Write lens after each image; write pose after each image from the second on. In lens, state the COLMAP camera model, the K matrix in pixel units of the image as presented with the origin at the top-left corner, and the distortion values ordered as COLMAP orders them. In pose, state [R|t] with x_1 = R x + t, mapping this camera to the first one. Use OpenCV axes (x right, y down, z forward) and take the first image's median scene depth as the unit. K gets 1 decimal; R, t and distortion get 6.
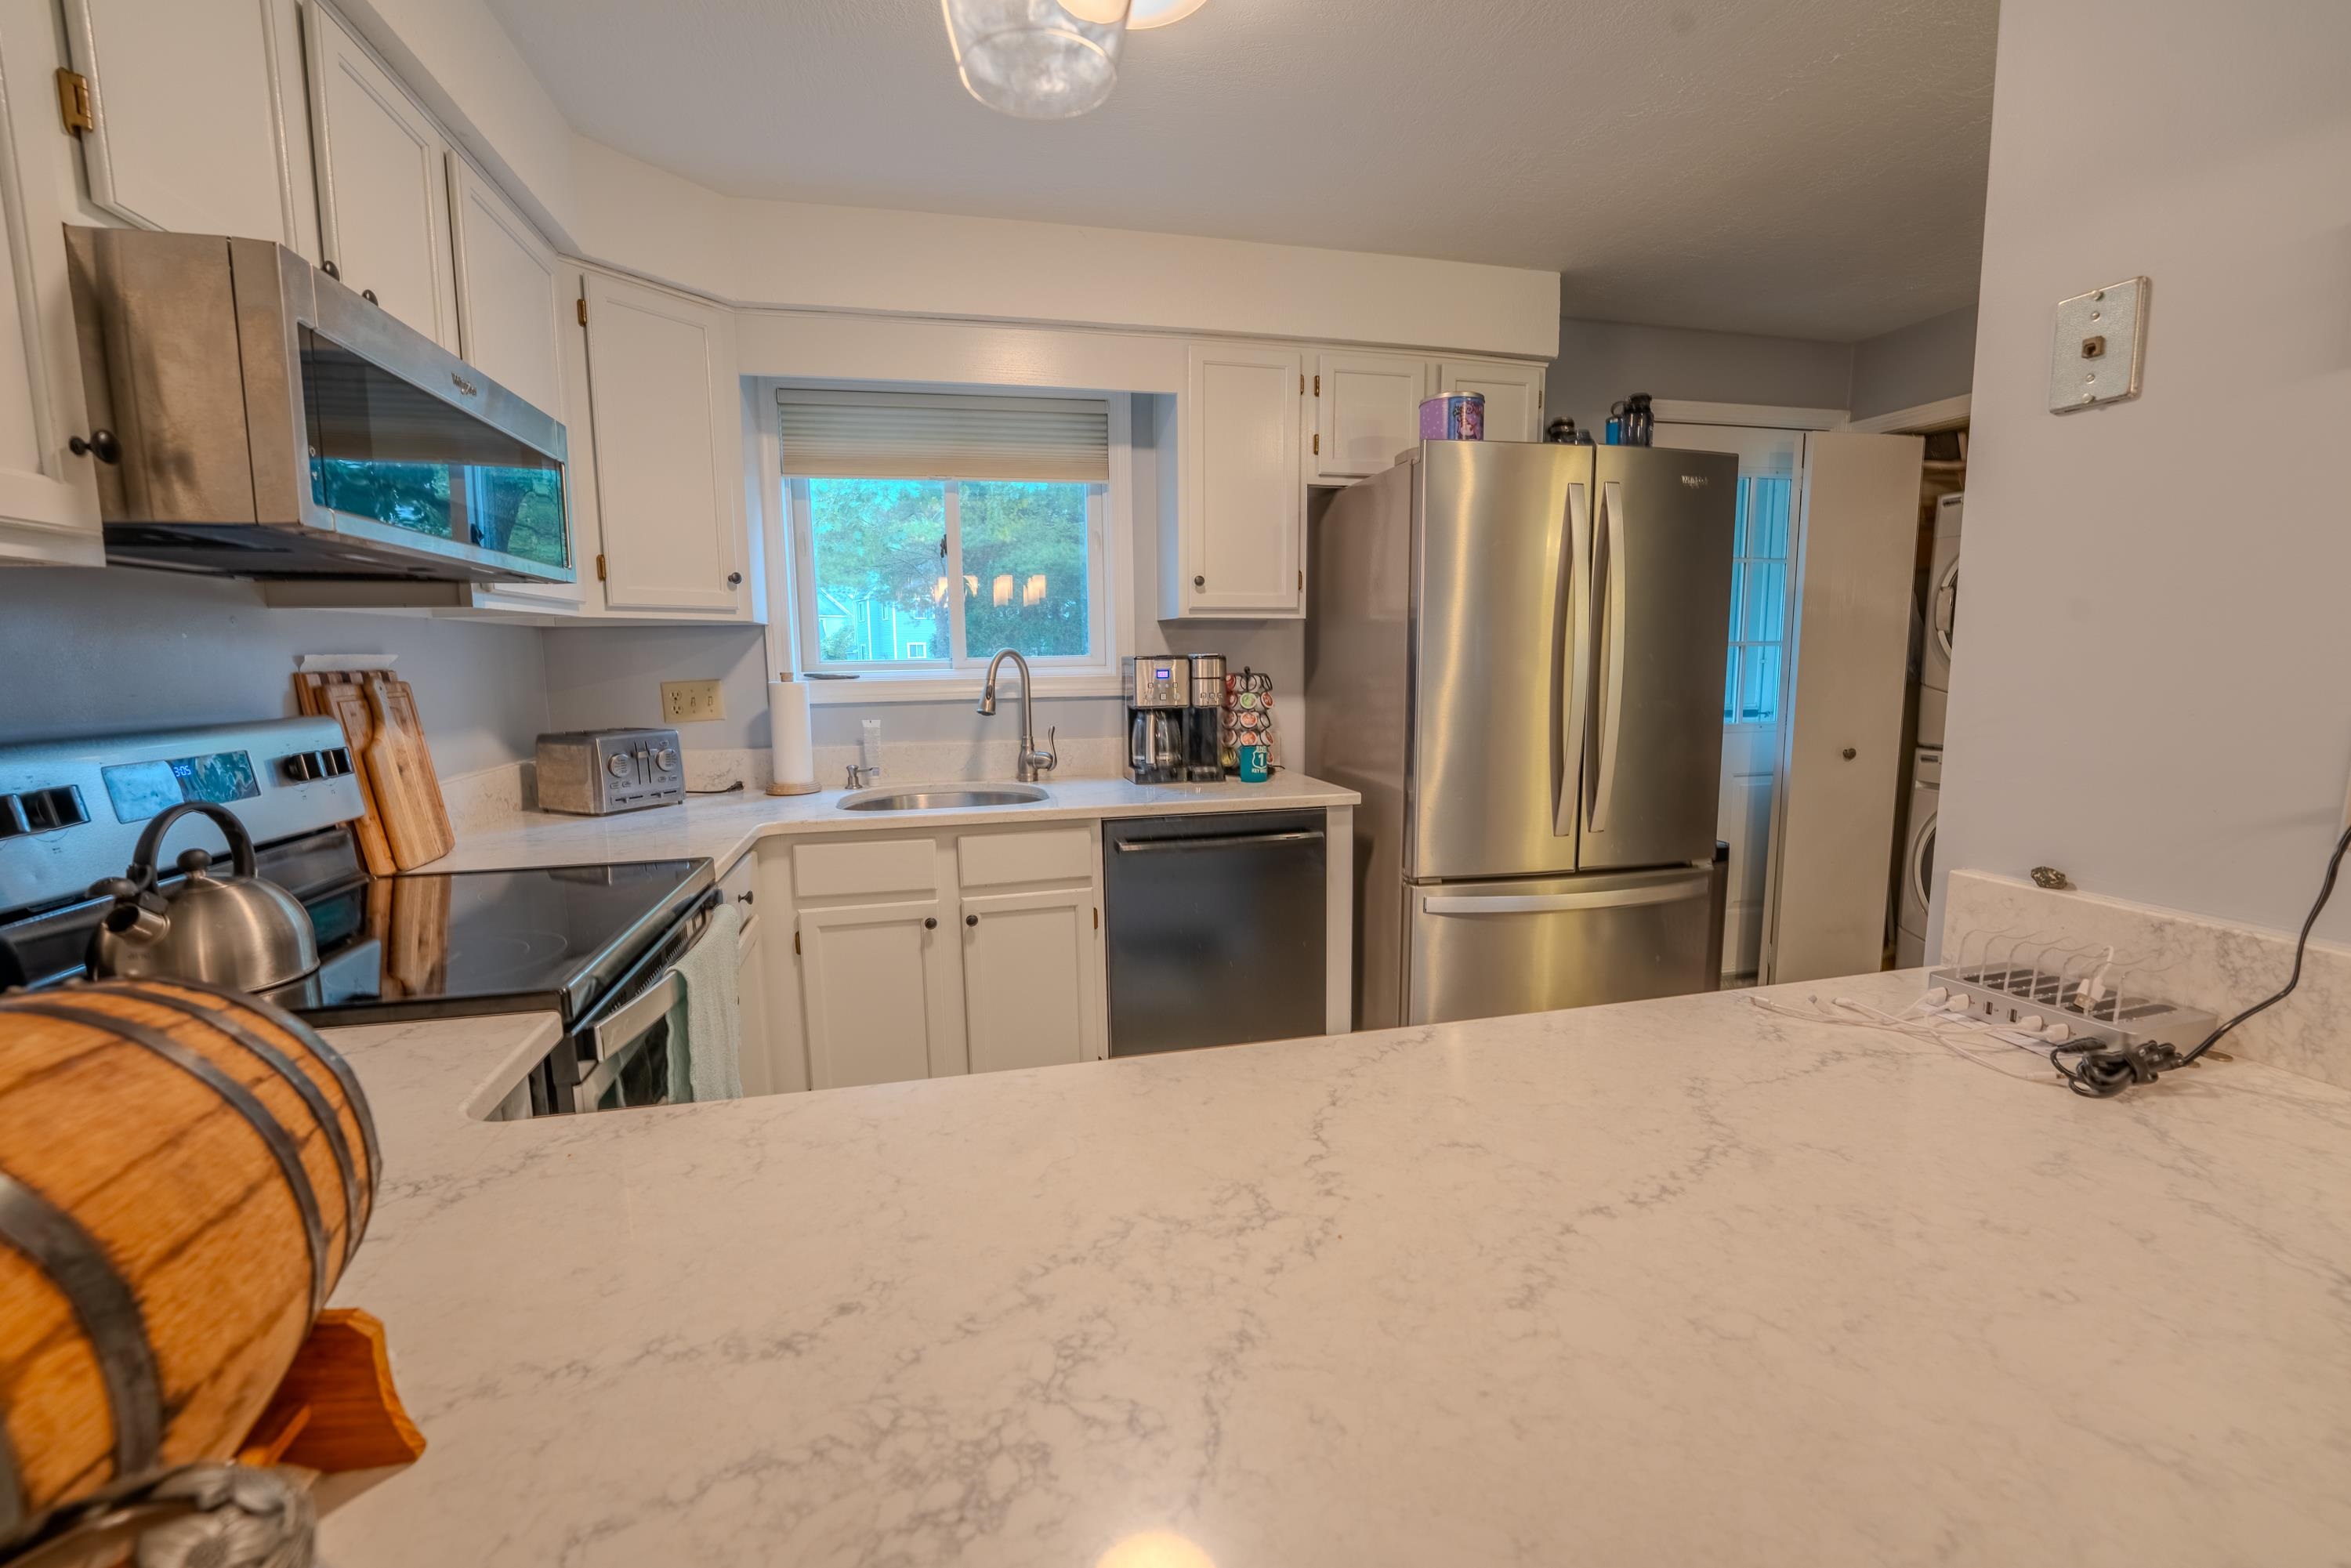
lens RADIAL K [[972.7, 0, 1171.2], [0, 972.7, 782.1], [0, 0, 1]] dist [-0.025691, 0.000995]
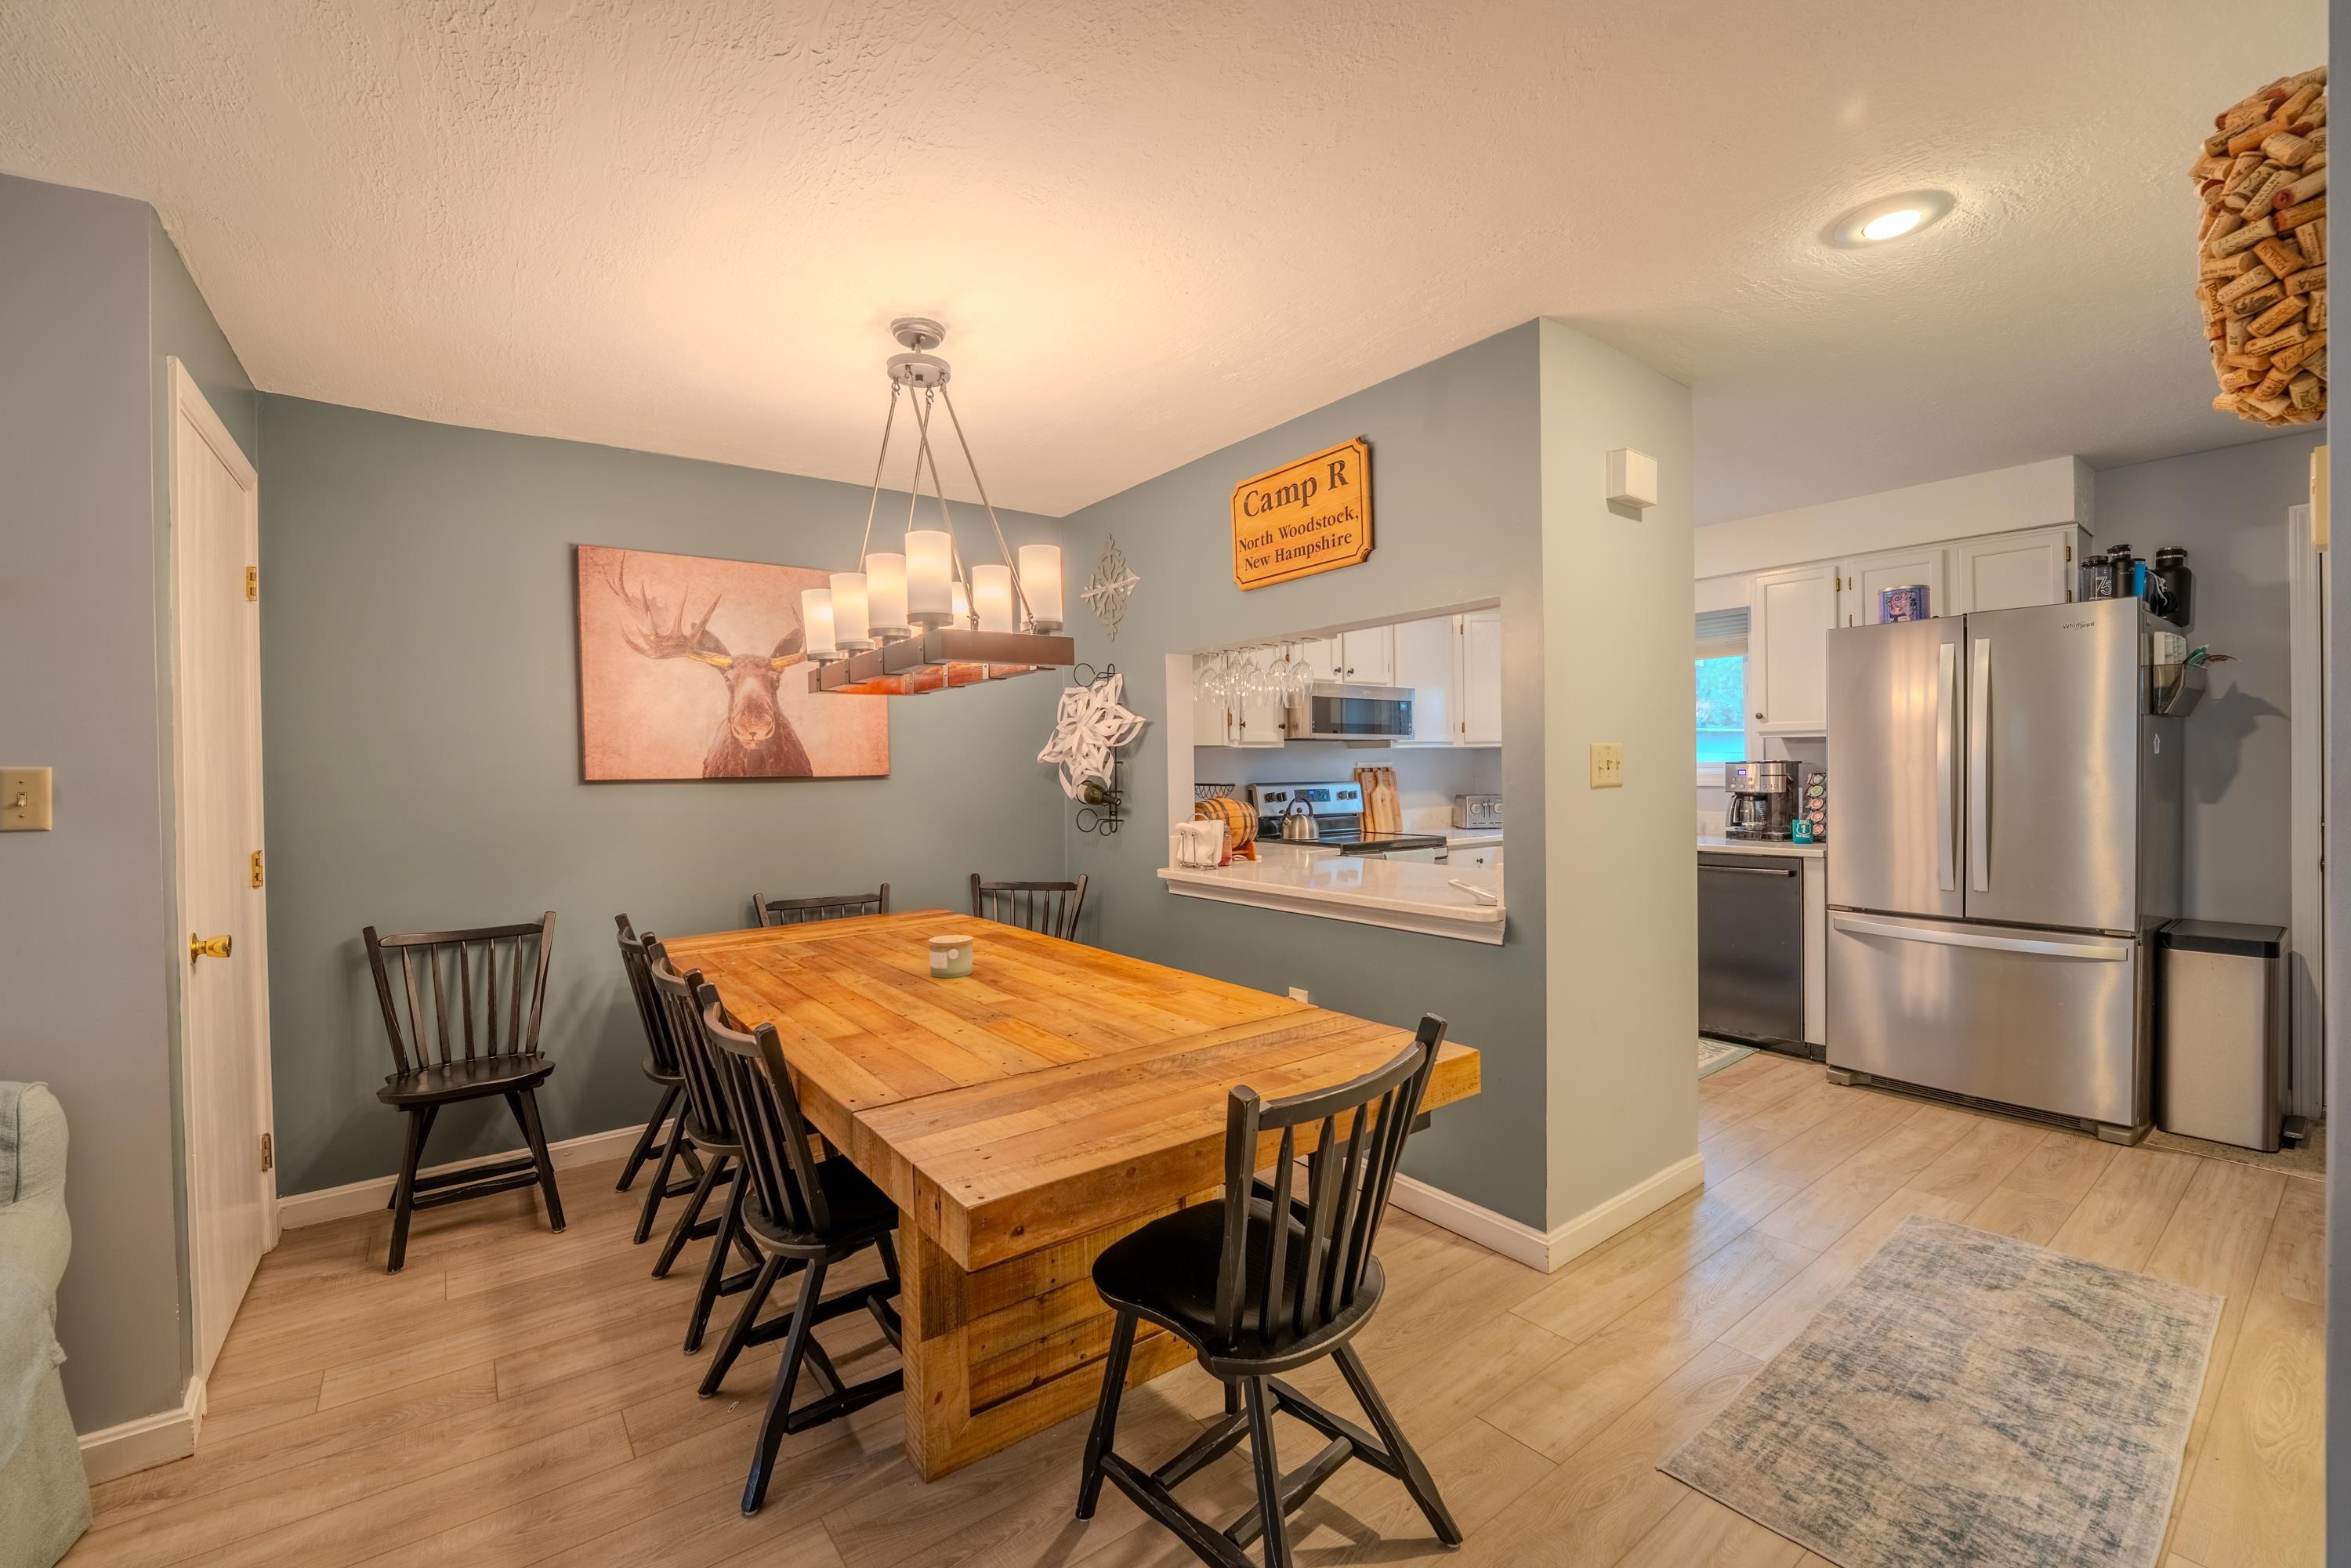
lens RADIAL K [[972.7, 0, 1171.2], [0, 972.7, 782.1], [0, 0, 1]] dist [-0.025691, 0.000995]
pose [[0.394077, 0.018660, -0.918888, 1.232696], [-0.108728, 0.993720, -0.026450, 0.058374], [0.912623, 0.110333, 0.393631, -0.573960]]
